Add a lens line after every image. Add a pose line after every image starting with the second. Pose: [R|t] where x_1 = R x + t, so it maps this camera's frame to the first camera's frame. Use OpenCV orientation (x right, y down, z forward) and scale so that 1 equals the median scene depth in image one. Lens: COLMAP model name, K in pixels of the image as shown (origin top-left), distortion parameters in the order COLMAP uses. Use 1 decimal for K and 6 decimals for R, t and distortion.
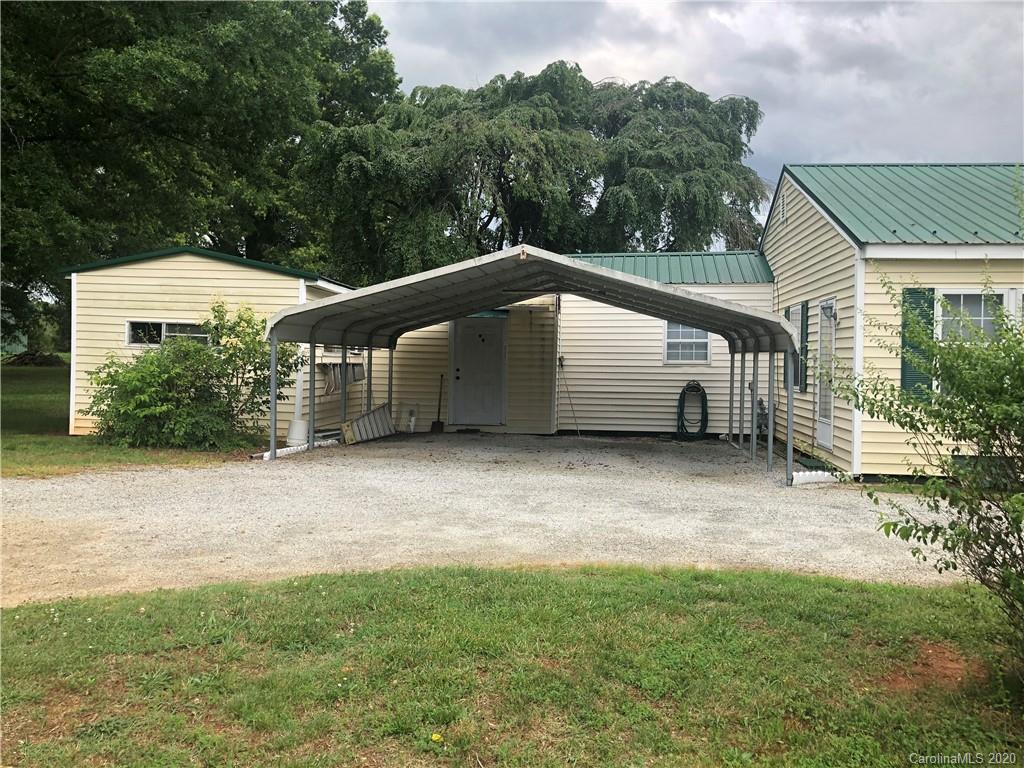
lens RADIAL K [[835.4, 0, 512.6], [0, 835.4, 366.9], [0, 0, 1]] dist [0.065563, -0.165407]
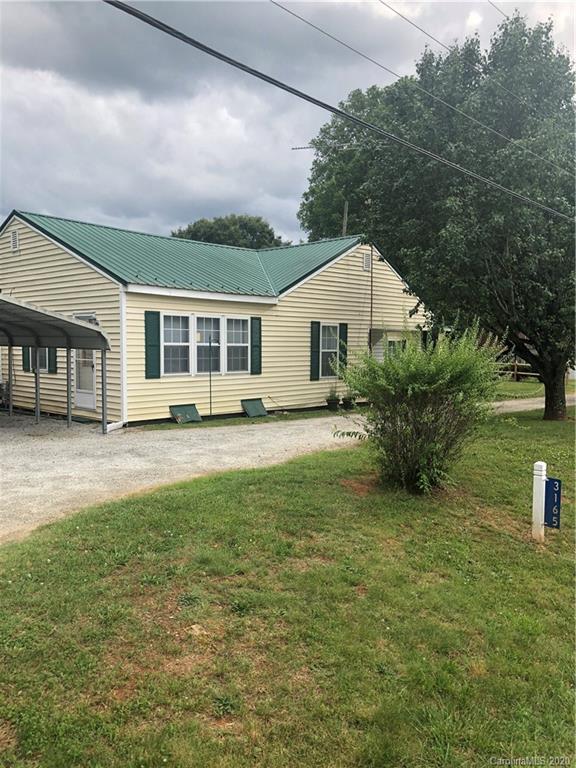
lens RADIAL K [[626.6, 0, 288.0], [0, 626.6, 384.0], [0, 0, 1]] dist [0.065563, -0.165407]
pose [[0.577985, -0.058904, 0.813919, -0.268092], [0.005545, 0.997652, 0.068263, -0.020355], [-0.816029, -0.034942, 0.576954, 0.016517]]
